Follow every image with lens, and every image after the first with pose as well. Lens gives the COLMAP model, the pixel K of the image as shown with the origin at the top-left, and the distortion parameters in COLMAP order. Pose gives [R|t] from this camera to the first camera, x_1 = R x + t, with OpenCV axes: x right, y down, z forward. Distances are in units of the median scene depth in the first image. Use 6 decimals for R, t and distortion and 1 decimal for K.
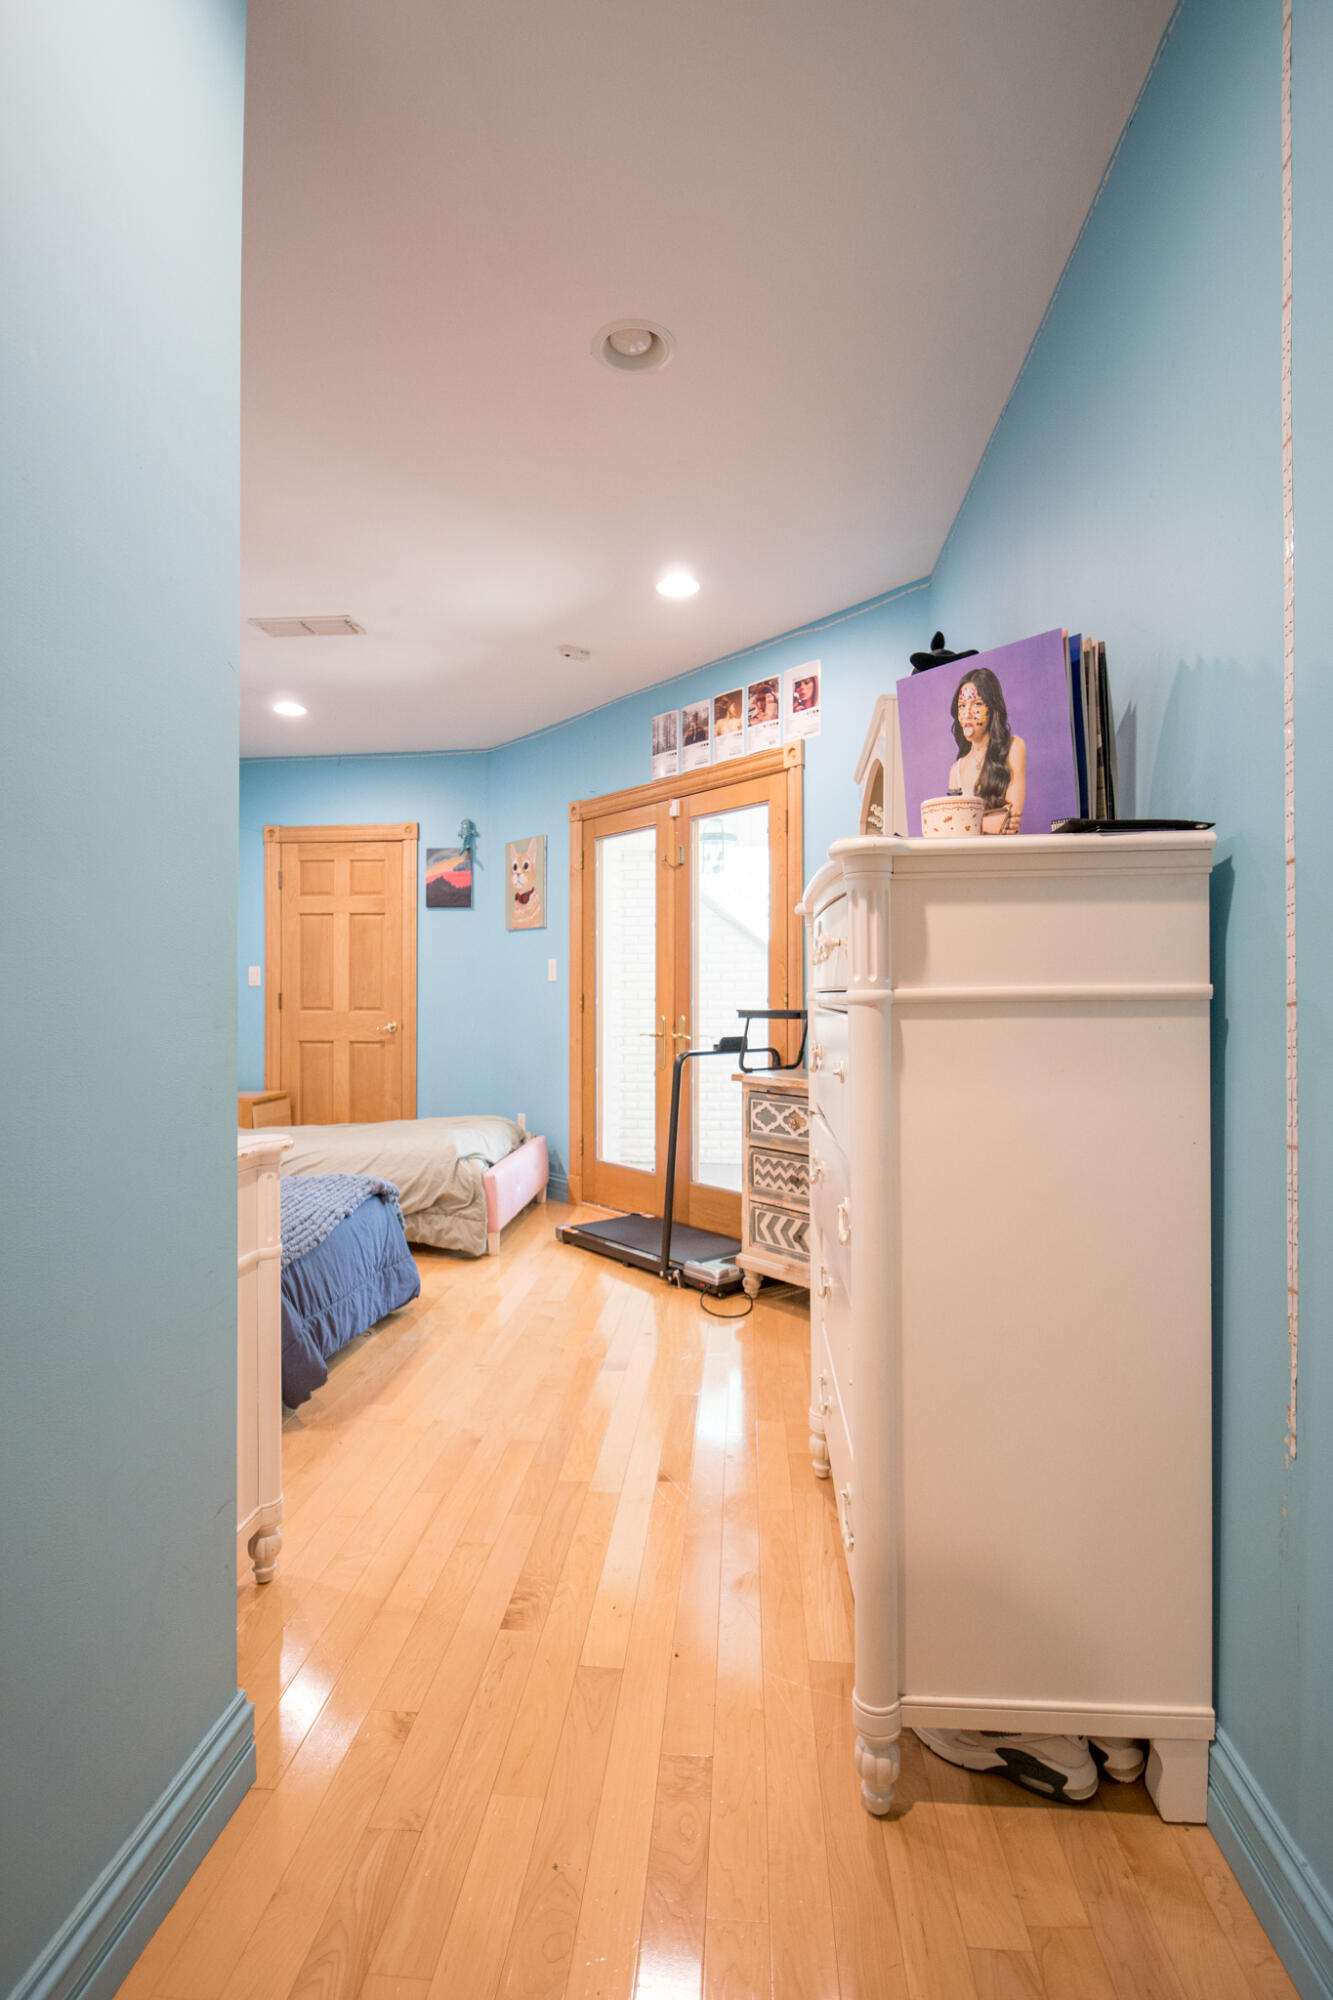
lens RADIAL K [[960.8, 0, 687.5], [0, 960.8, 999.3], [0, 0, 1]] dist [-0.005147, -0.006021]
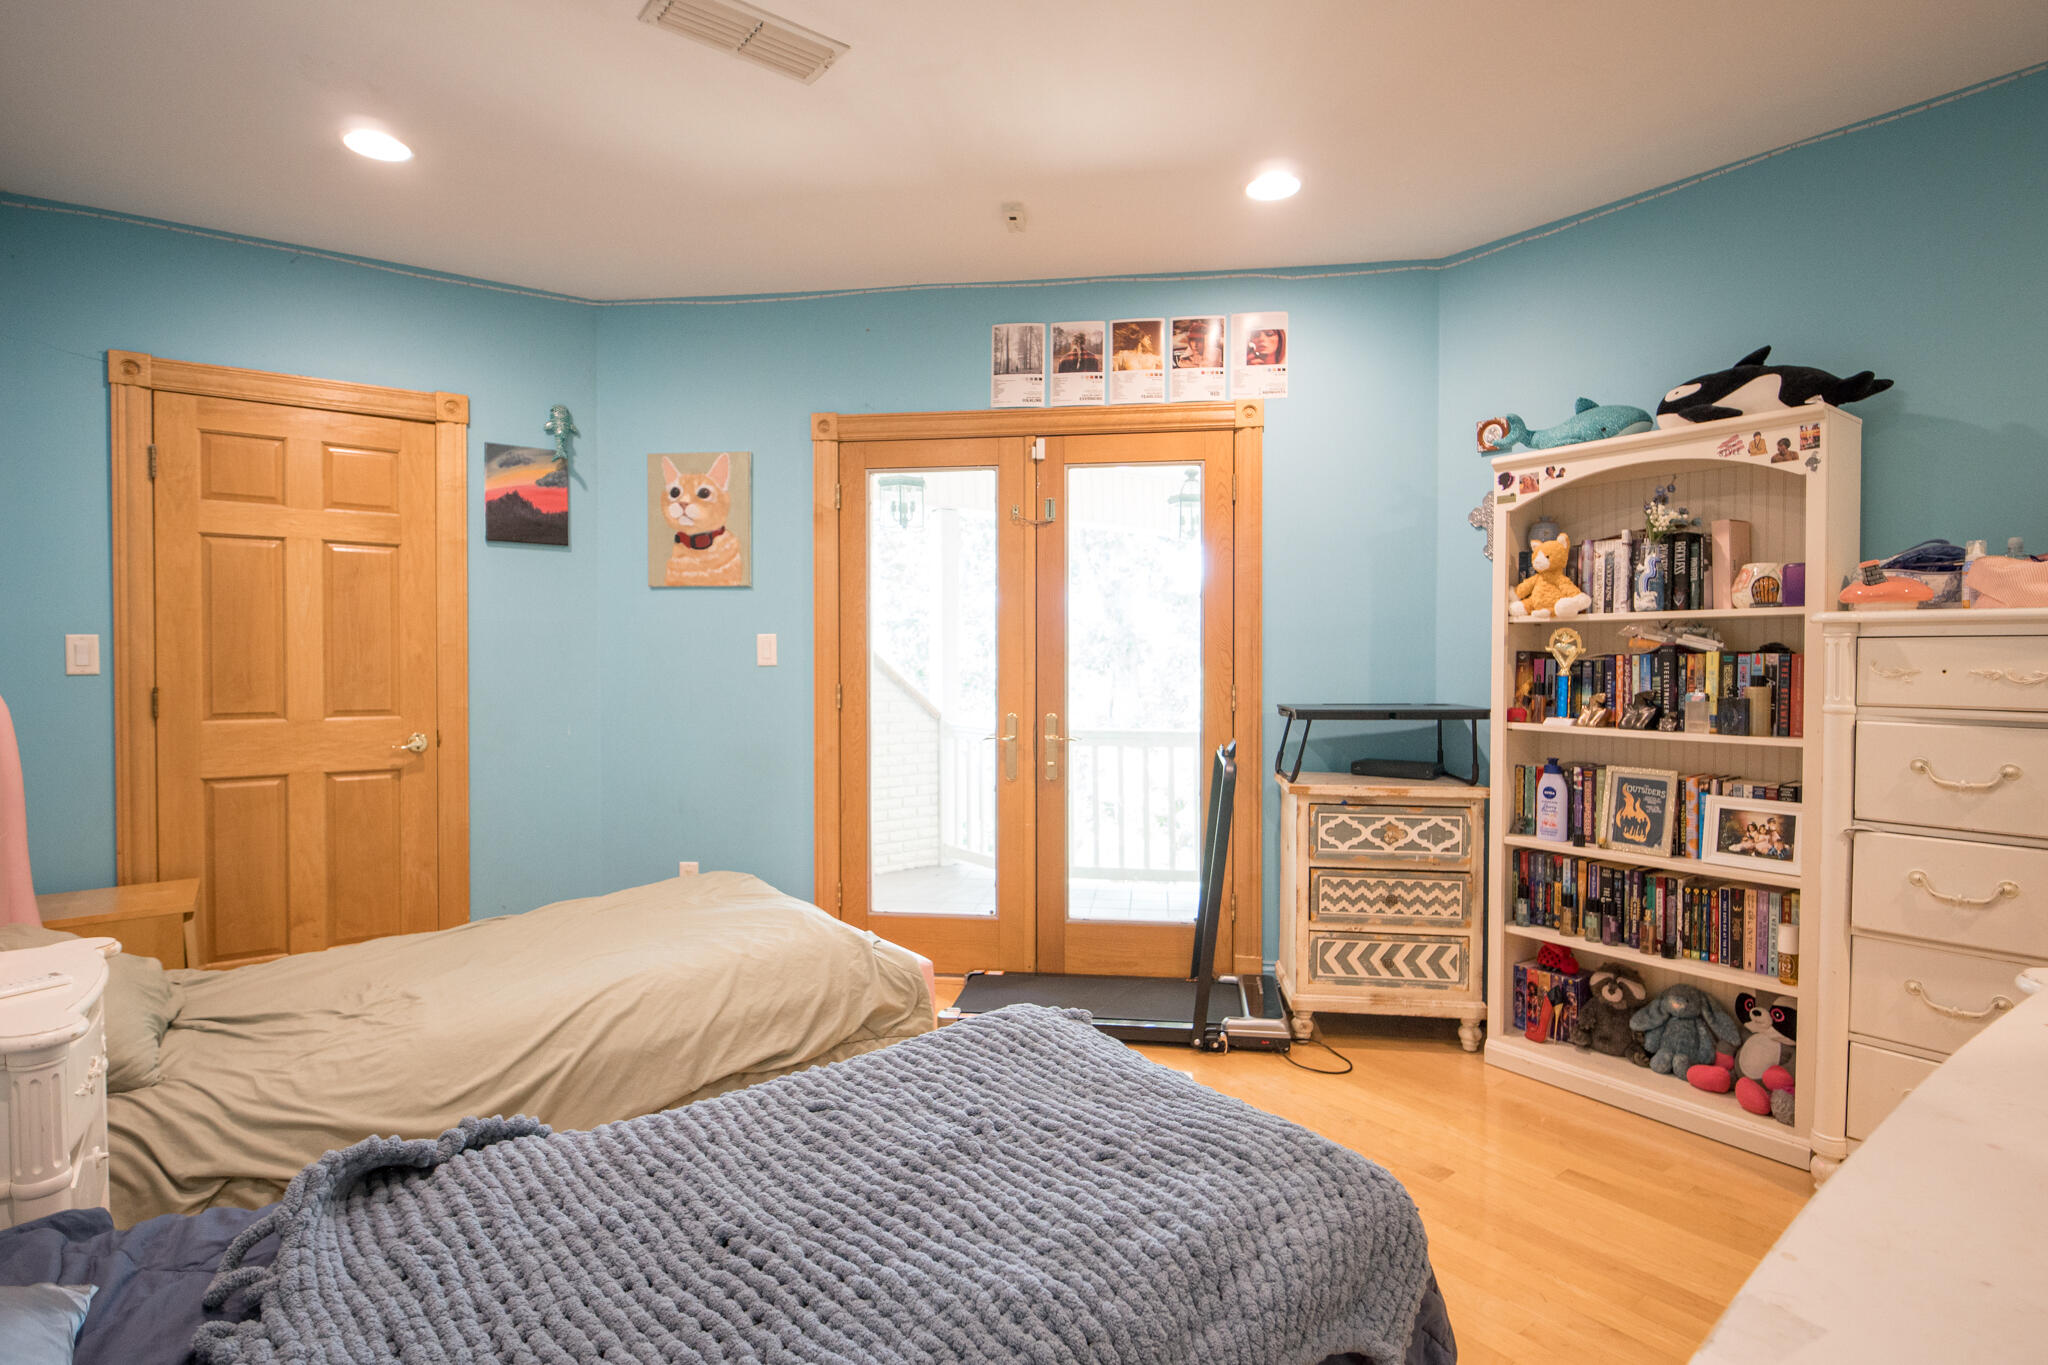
lens RADIAL K [[983.8, 0, 1012.1], [0, 983.8, 675.2], [0, 0, 1]] dist [-0.005147, -0.006021]
pose [[0.741438, -0.012487, 0.670905, -0.570594], [0.001697, 0.999859, 0.016735, -0.027739], [-0.671019, -0.011269, 0.741354, 0.417433]]
